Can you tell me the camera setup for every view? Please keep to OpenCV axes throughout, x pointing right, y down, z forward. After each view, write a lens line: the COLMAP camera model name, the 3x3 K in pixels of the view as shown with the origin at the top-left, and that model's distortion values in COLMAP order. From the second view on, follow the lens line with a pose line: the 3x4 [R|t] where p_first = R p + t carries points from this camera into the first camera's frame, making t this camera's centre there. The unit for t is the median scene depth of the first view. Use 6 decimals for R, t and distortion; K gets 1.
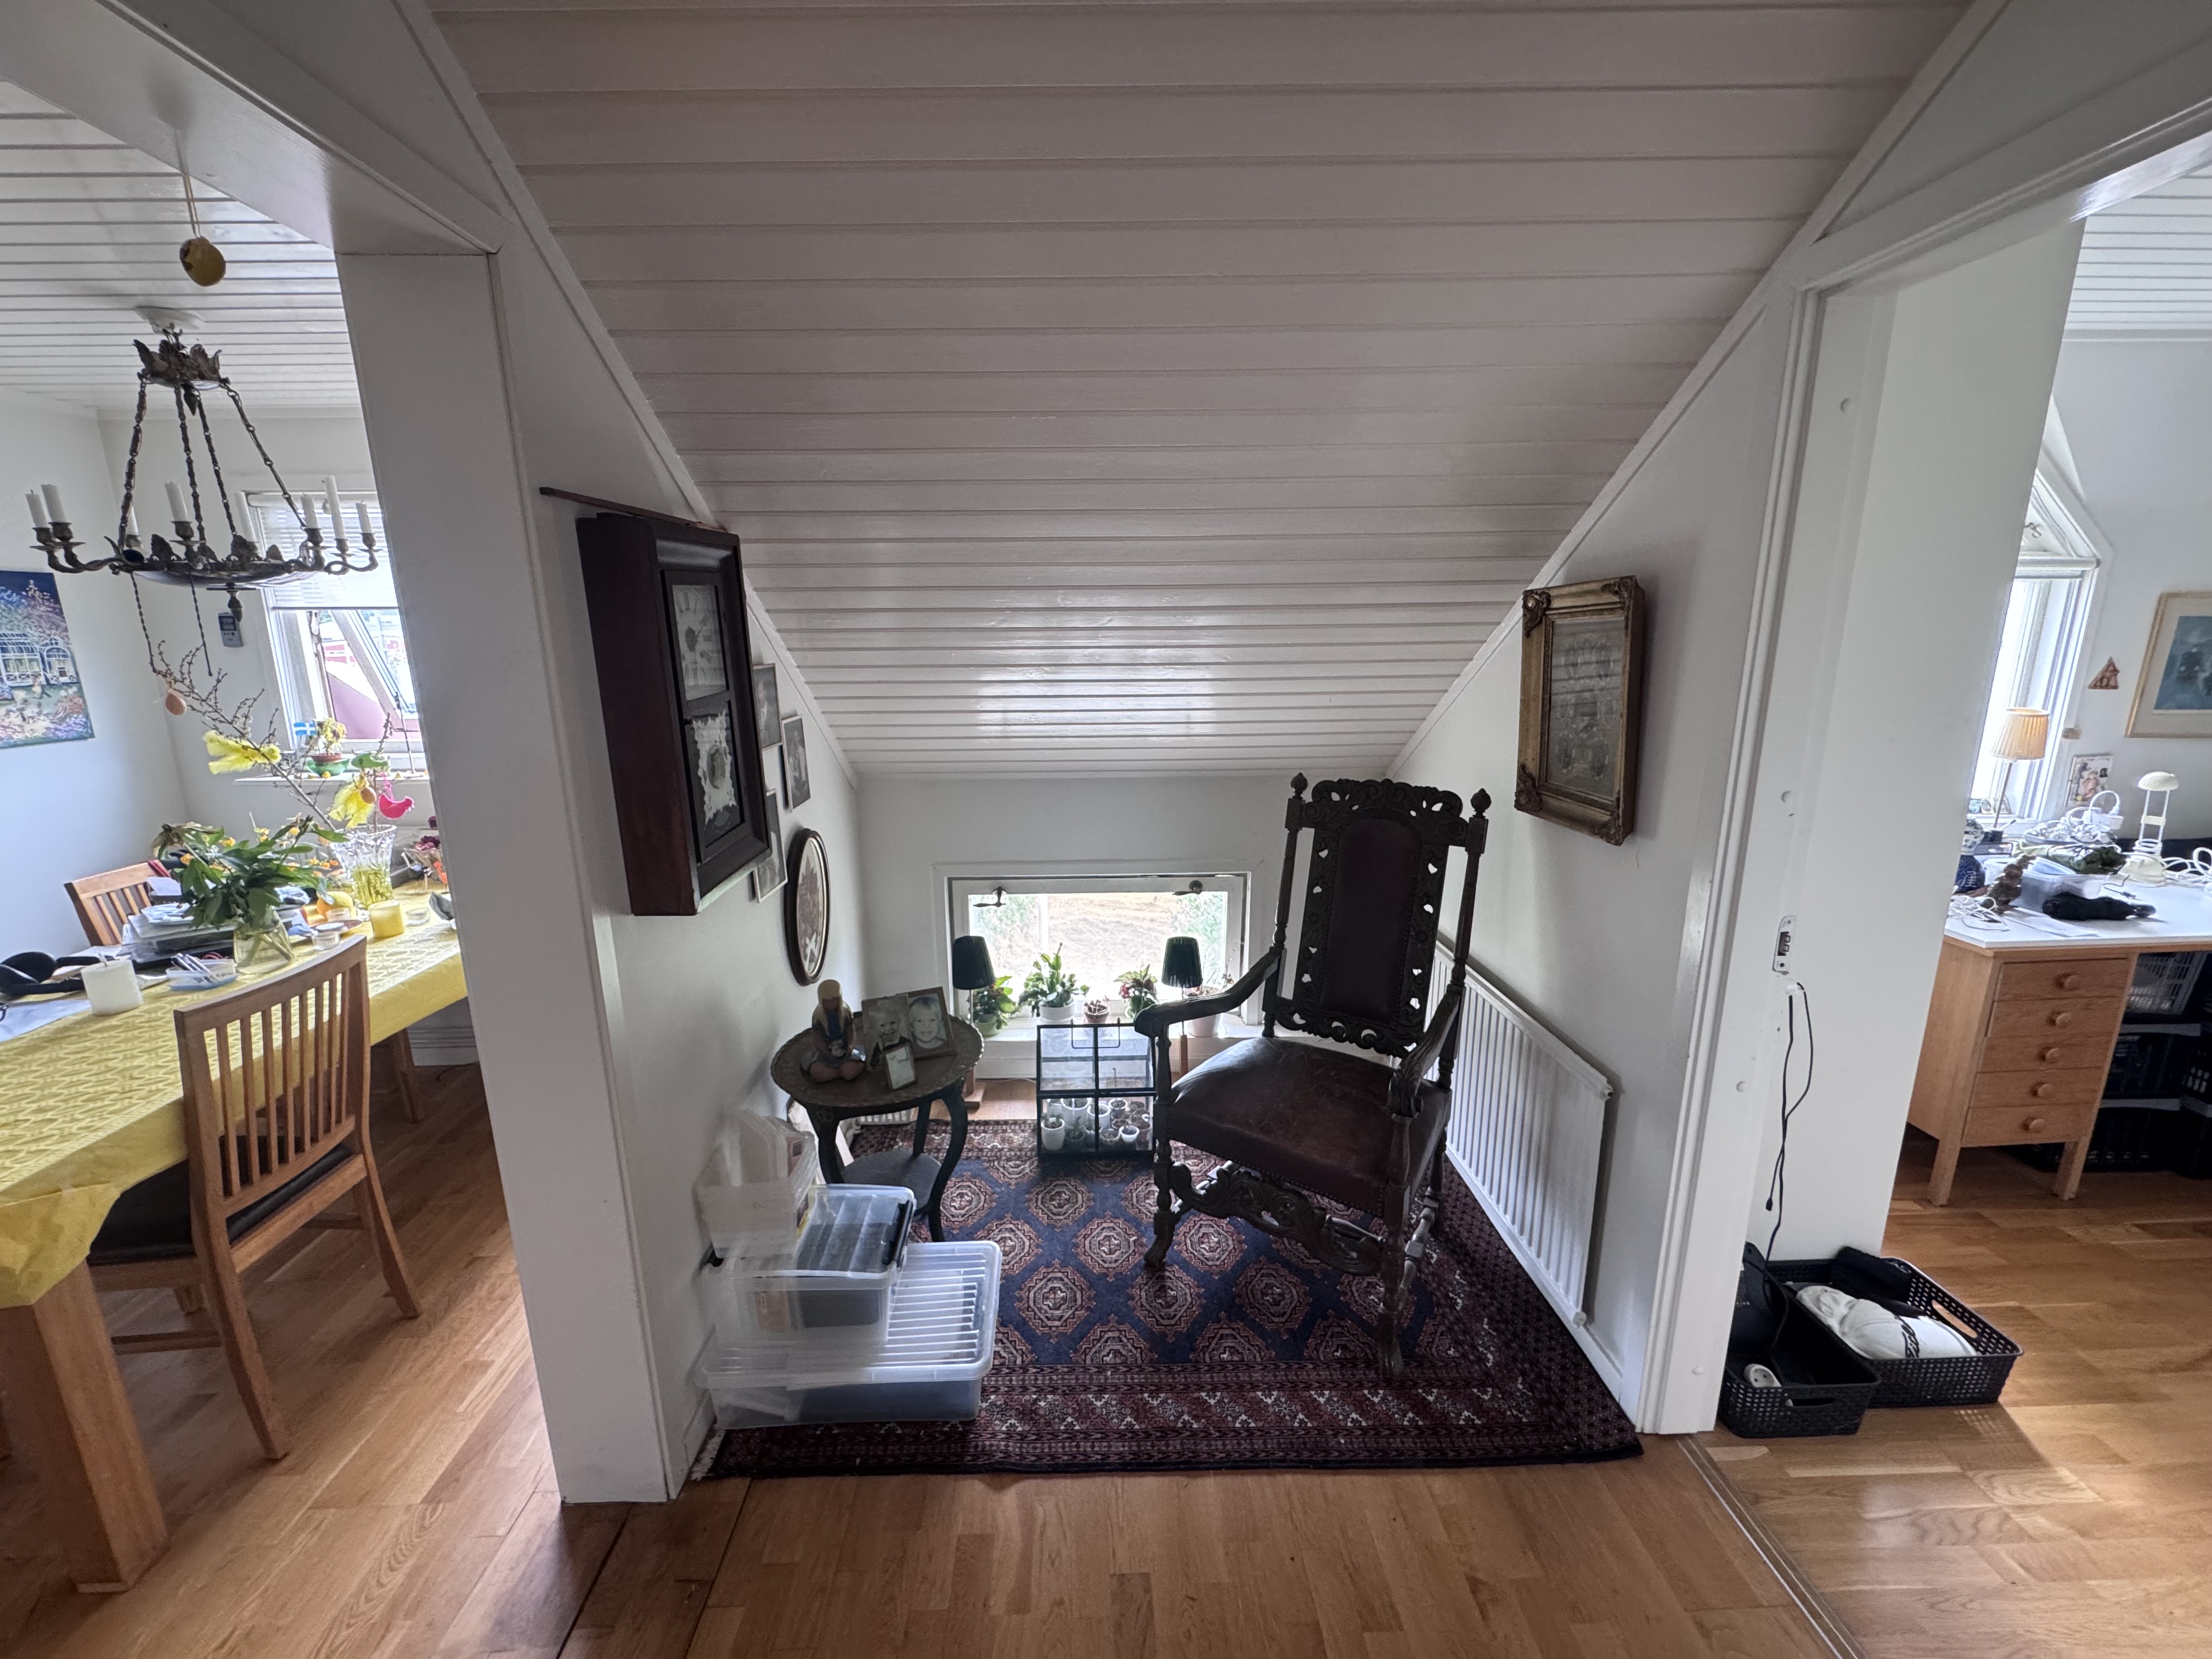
lens RADIAL K [[891.4, 0, 1106.0], [0, 891.4, 829.5], [0, 0, 1]] dist [0.000176, 0.000275]
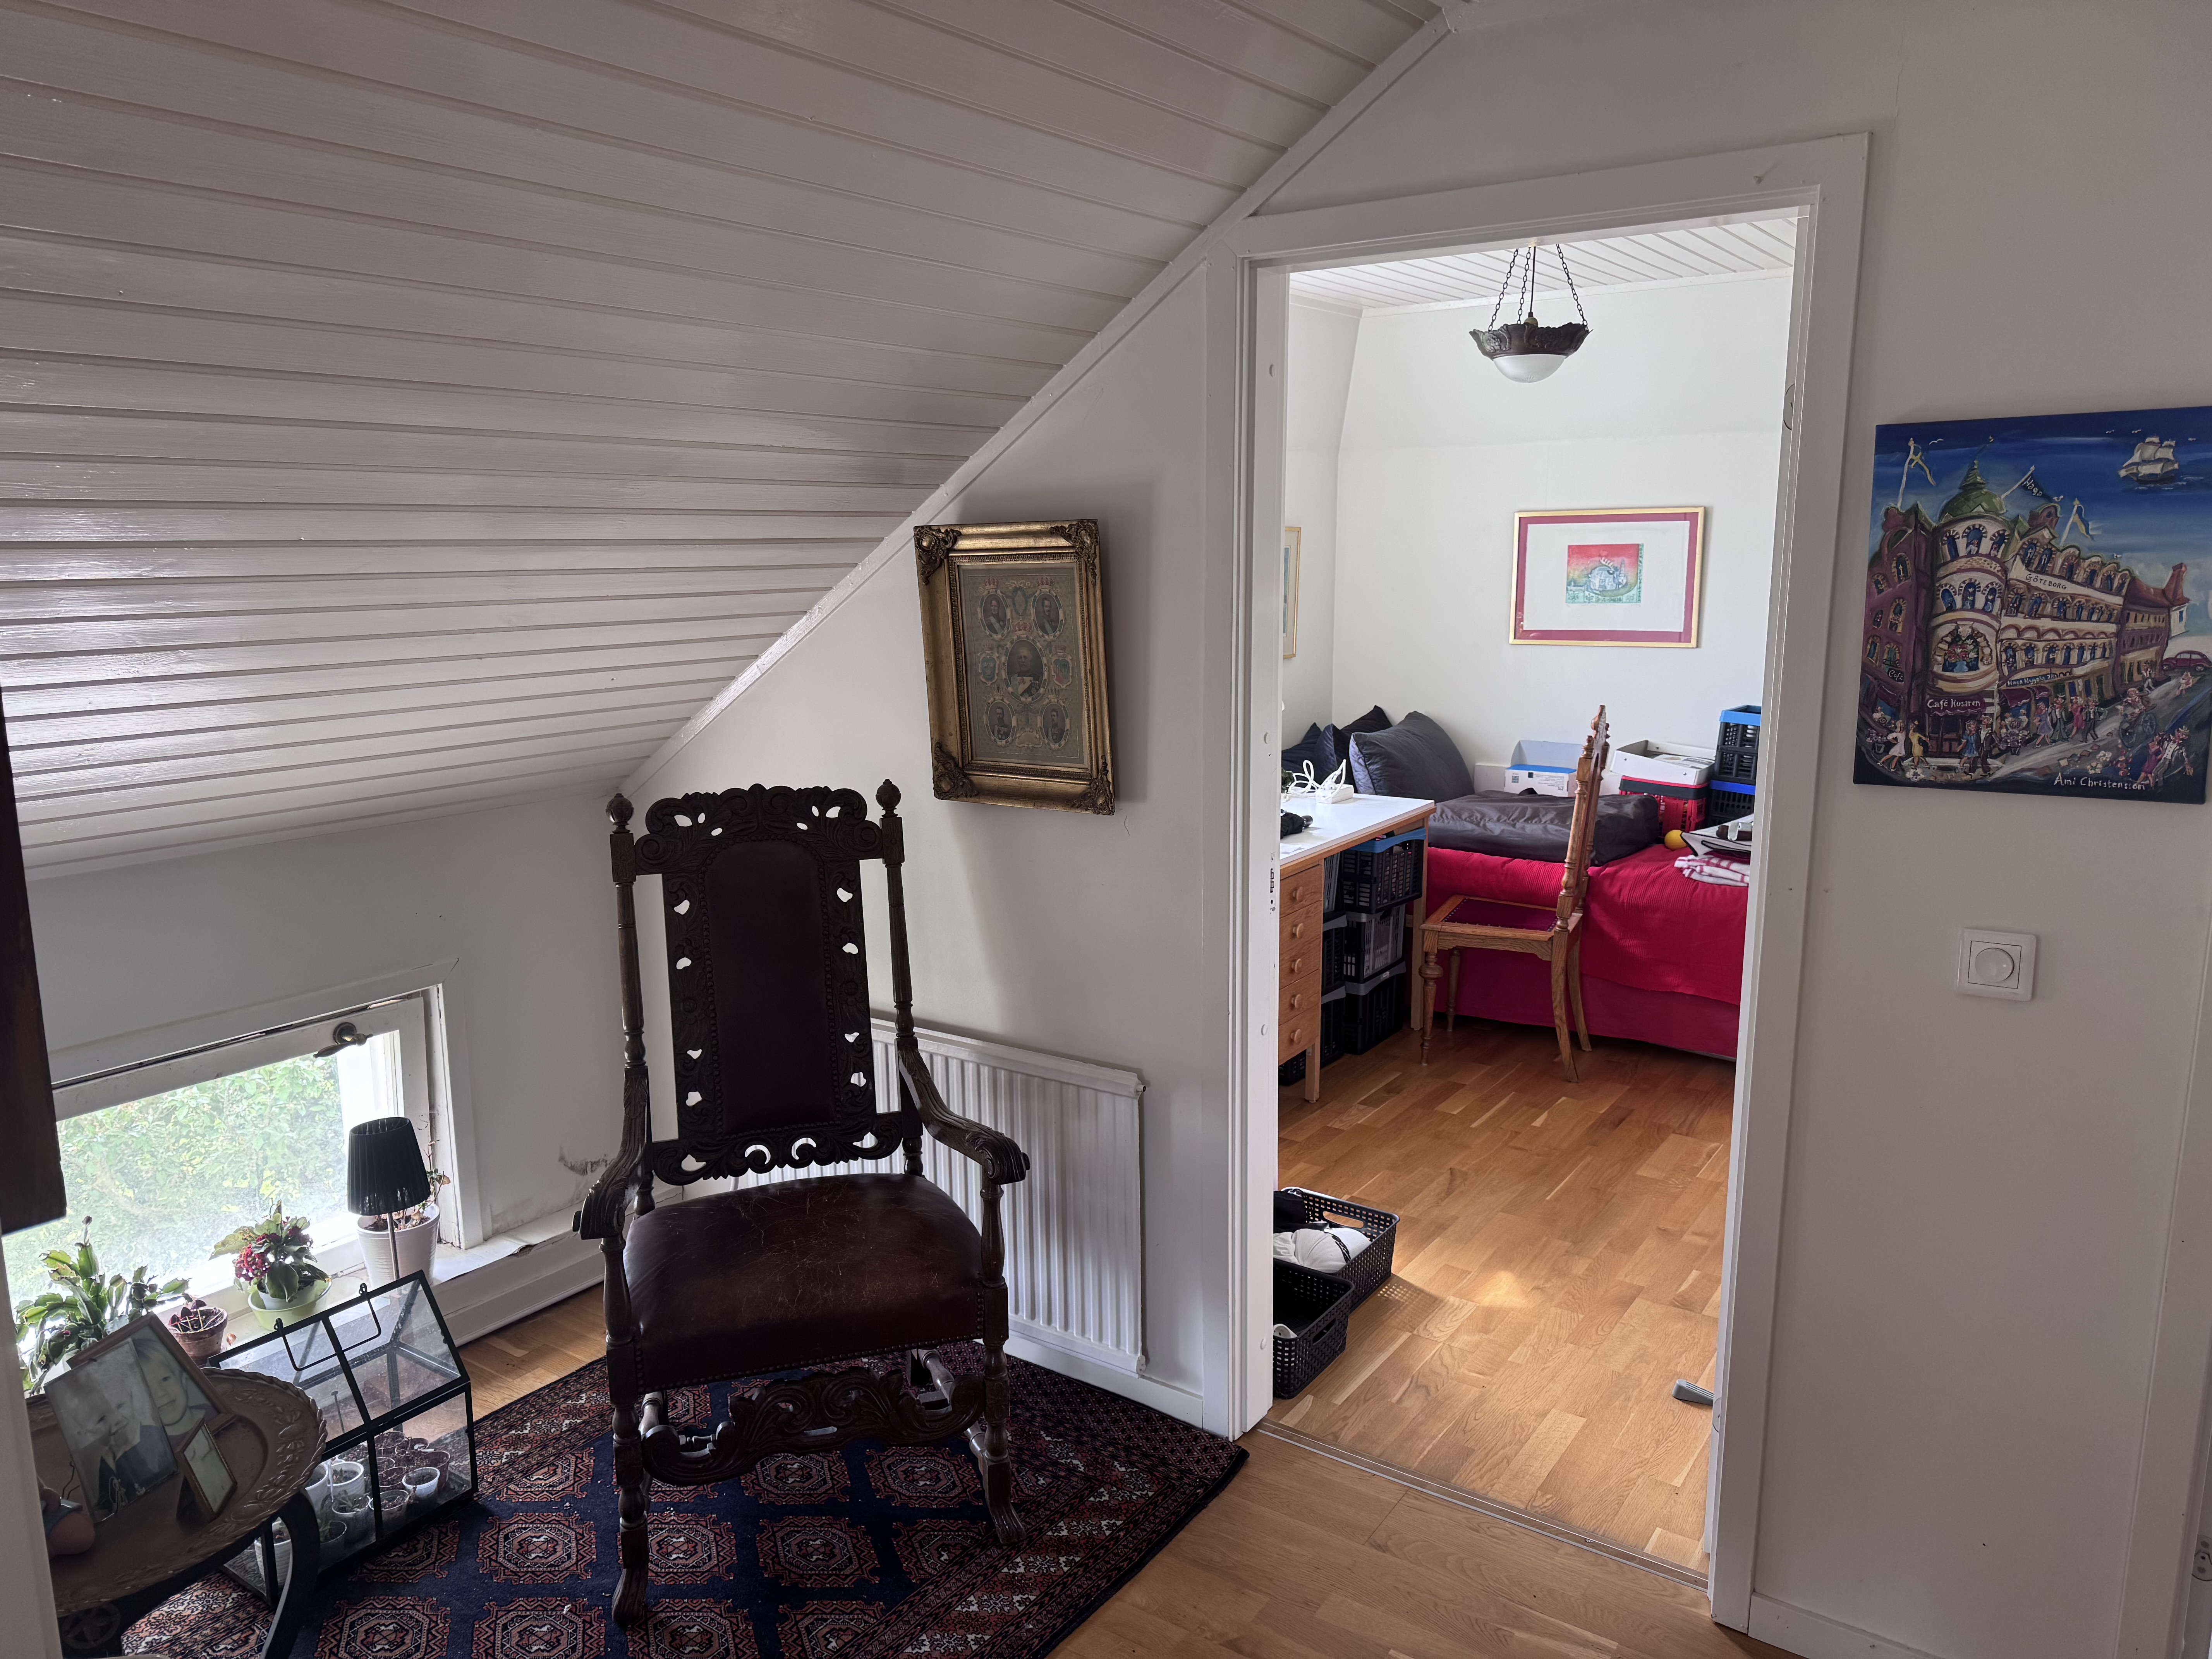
lens RADIAL K [[1557.2, 0, 1106.0], [0, 1557.2, 829.5], [0, 0, 1]] dist [0.099744, -0.114433]
pose [[0.603384, -0.144582, 0.784235, -0.538615], [0.175407, 0.983405, 0.046345, -0.033125], [-0.777921, 0.109596, 0.618731, 0.023886]]
